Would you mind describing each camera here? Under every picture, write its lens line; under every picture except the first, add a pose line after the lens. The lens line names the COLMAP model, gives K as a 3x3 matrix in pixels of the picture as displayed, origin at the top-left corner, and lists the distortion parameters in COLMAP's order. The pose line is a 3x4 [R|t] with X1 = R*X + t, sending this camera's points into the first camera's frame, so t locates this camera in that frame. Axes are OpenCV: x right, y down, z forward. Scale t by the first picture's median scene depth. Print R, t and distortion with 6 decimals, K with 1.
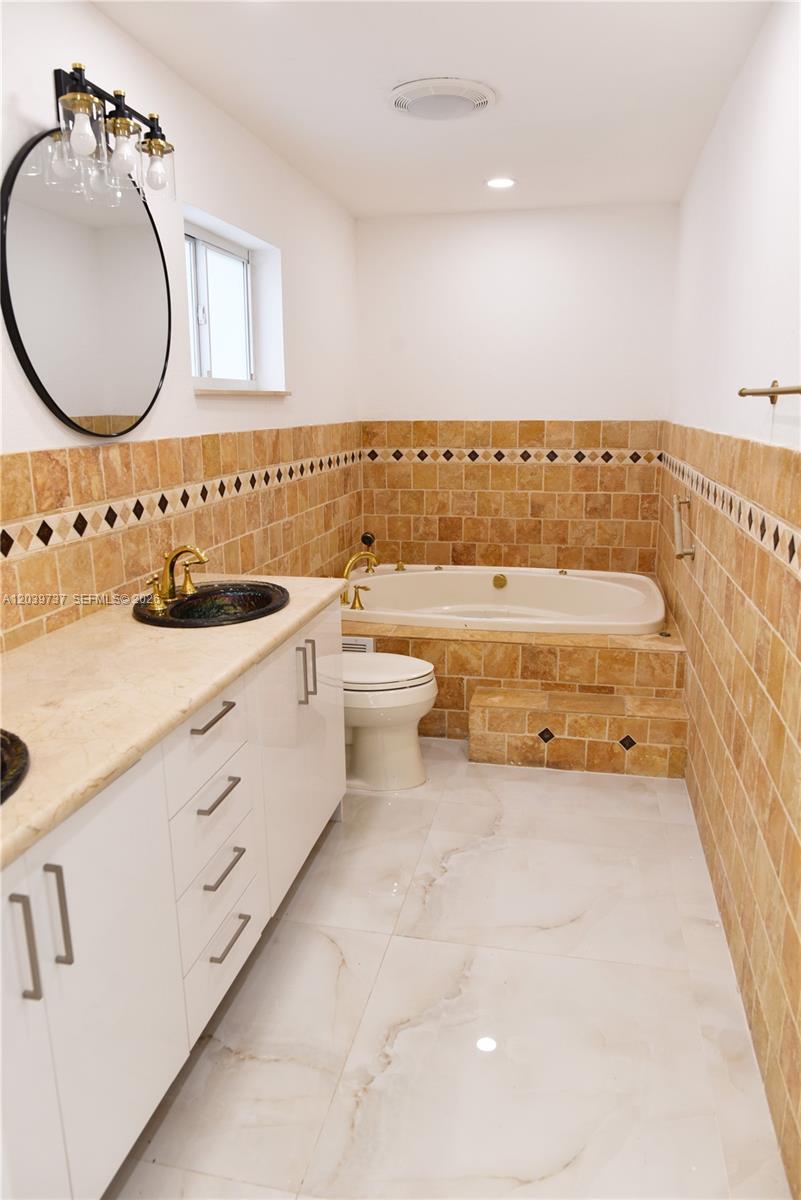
lens RADIAL K [[819.9, 0, 398.7], [0, 819.9, 599.9], [0, 0, 1]] dist [-0.052809, 0.026258]
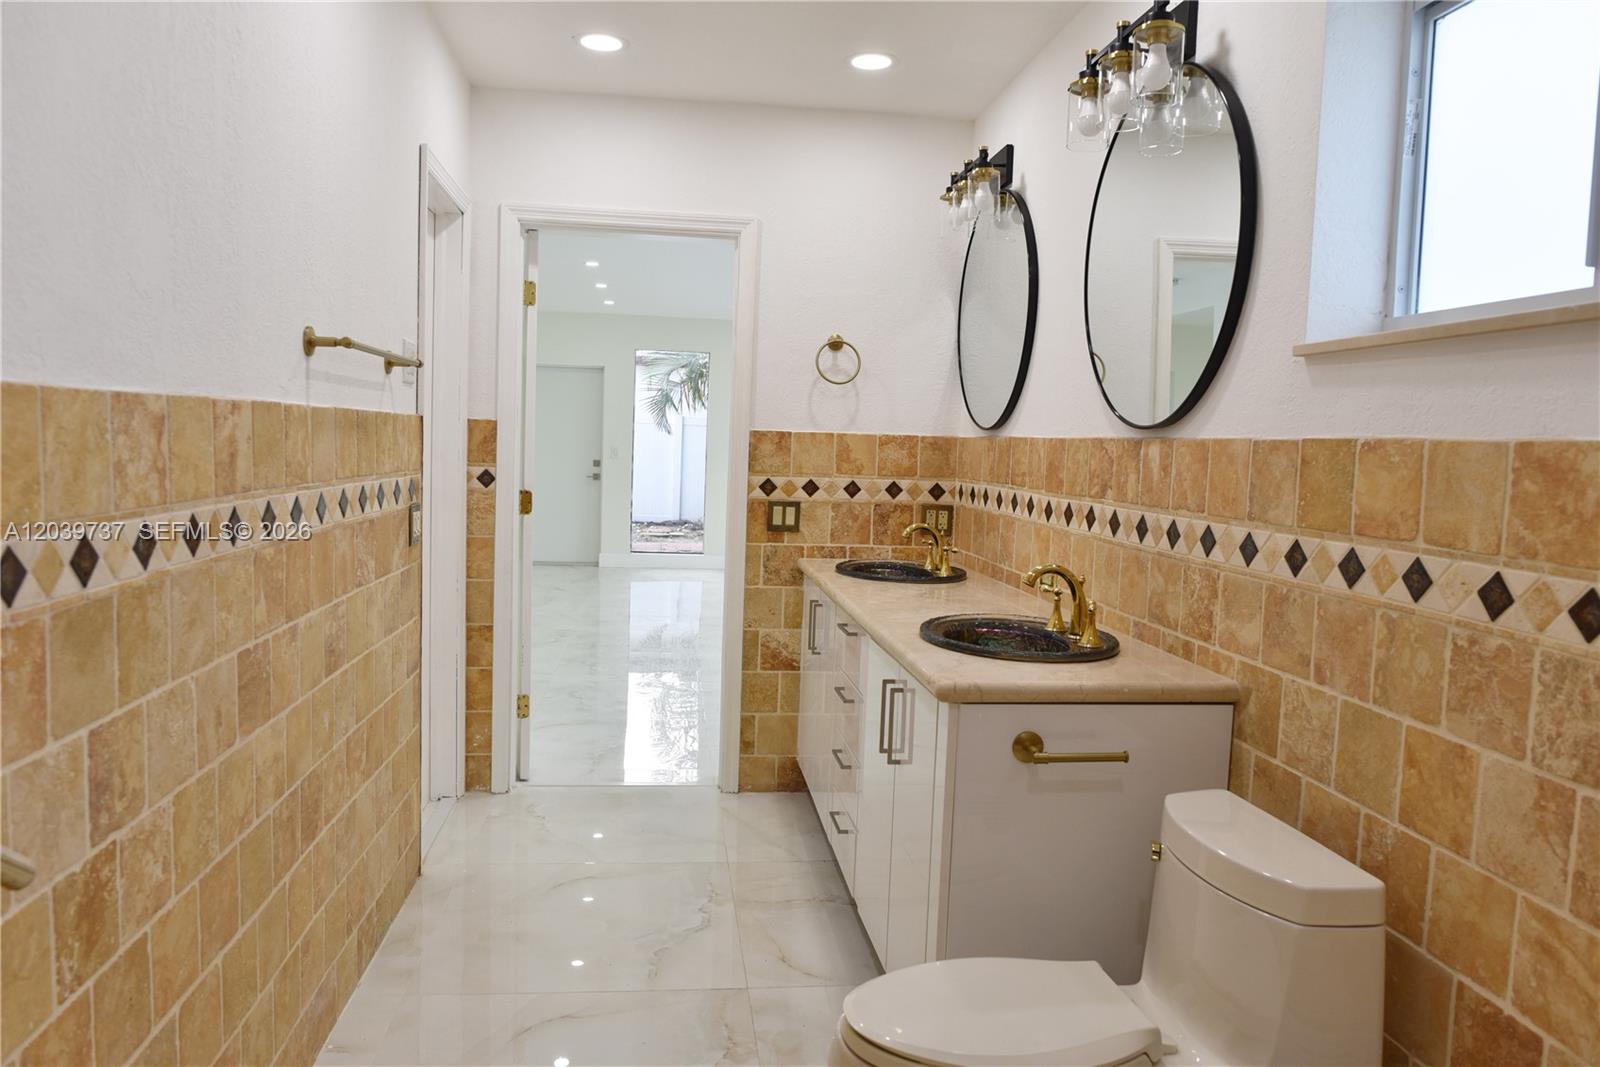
lens RADIAL K [[1093.1, 0, 797.9], [0, 1093.1, 528.6], [0, 0, 1]] dist [-0.052809, 0.026258]
pose [[-0.943289, 0.001414, -0.331969, 0.294072], [-0.104380, 0.948010, 0.300635, -0.362522], [0.315135, 0.318236, -0.894100, 1.733792]]
